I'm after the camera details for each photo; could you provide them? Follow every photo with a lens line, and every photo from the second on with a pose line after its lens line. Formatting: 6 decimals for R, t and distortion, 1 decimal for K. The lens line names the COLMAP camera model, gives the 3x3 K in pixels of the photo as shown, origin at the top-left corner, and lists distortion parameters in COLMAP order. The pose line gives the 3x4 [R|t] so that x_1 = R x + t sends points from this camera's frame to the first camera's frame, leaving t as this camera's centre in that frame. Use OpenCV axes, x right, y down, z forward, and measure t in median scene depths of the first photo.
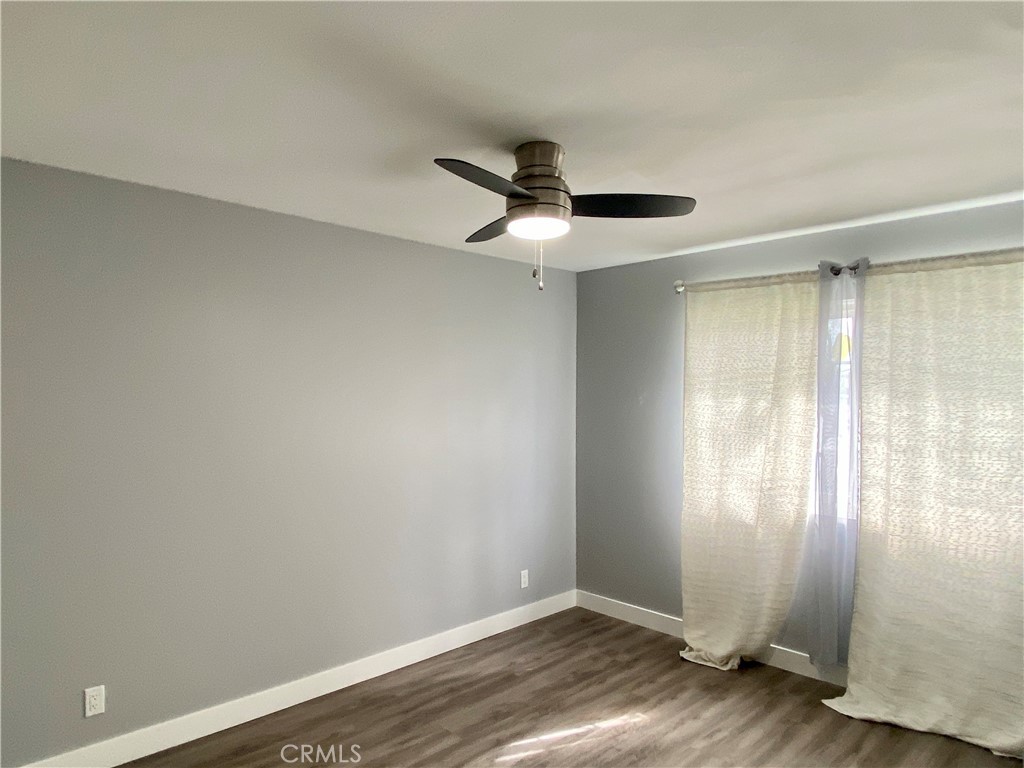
lens RADIAL K [[674.7, 0, 507.7], [0, 674.7, 387.4], [0, 0, 1]] dist [-0.002246, -0.000177]
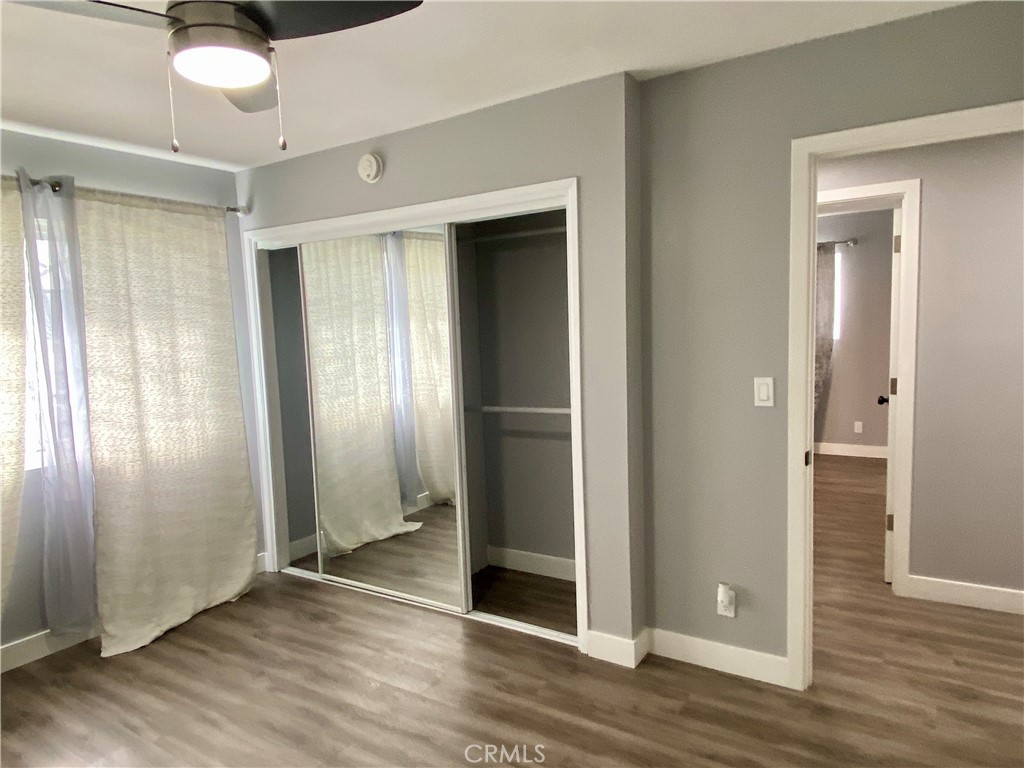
lens RADIAL K [[674.7, 0, 508.3], [0, 674.7, 384.7], [0, 0, 1]] dist [-0.002246, -0.000177]
pose [[-0.211802, -0.081236, 0.973931, -0.551709], [0.034251, 0.995310, 0.090467, 0.029546], [-0.976712, 0.052519, -0.208026, 0.661028]]
